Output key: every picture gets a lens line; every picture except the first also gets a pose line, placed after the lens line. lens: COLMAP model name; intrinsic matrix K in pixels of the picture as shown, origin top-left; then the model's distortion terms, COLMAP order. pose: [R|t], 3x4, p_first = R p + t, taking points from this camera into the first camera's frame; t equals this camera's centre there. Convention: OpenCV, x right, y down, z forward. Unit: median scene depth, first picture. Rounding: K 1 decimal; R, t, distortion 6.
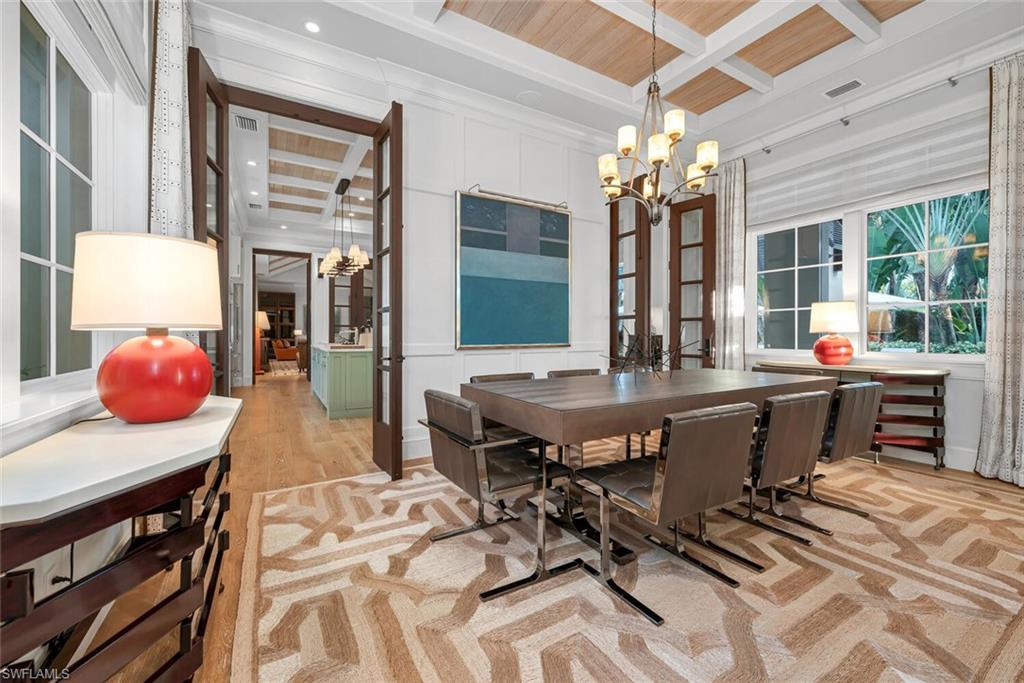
lens RADIAL K [[411.4, 0, 510.6], [0, 411.4, 334.3], [0, 0, 1]] dist [-0.002563, 0.000111]
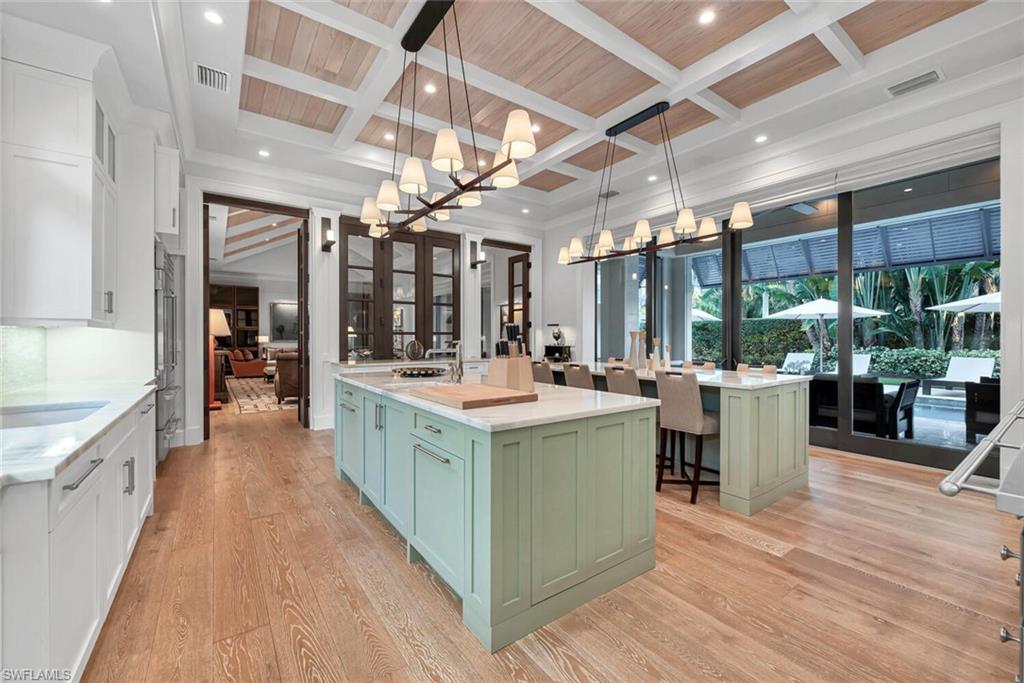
lens RADIAL K [[411.4, 0, 511.5], [0, 411.4, 342.1], [0, 0, 1]] dist [-0.002563, 0.000111]
pose [[0.995634, 0.000666, 0.093341, -0.204941], [-0.001485, 0.999961, 0.008708, -0.010334], [-0.093331, -0.008809, 0.995596, 0.314999]]
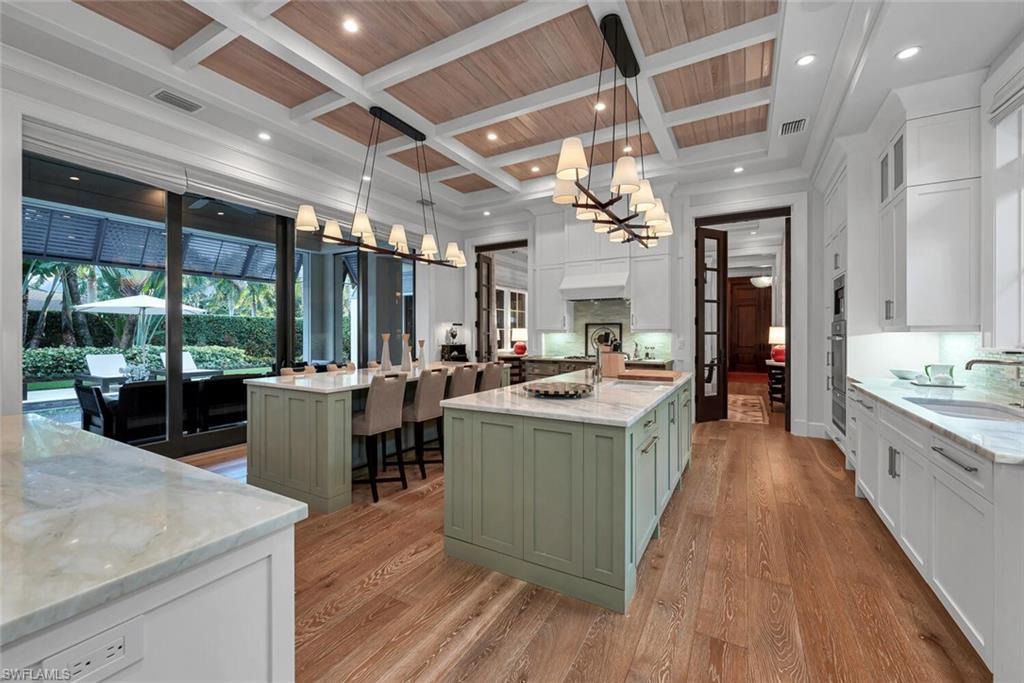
lens RADIAL K [[411.4, 0, 507.9], [0, 411.4, 336.6], [0, 0, 1]] dist [-0.002563, 0.000111]
pose [[-0.492600, -0.004126, 0.870246, -0.559759], [0.002067, 0.999980, 0.005912, -0.018822], [-0.870254, 0.004711, -0.492581, 1.024402]]
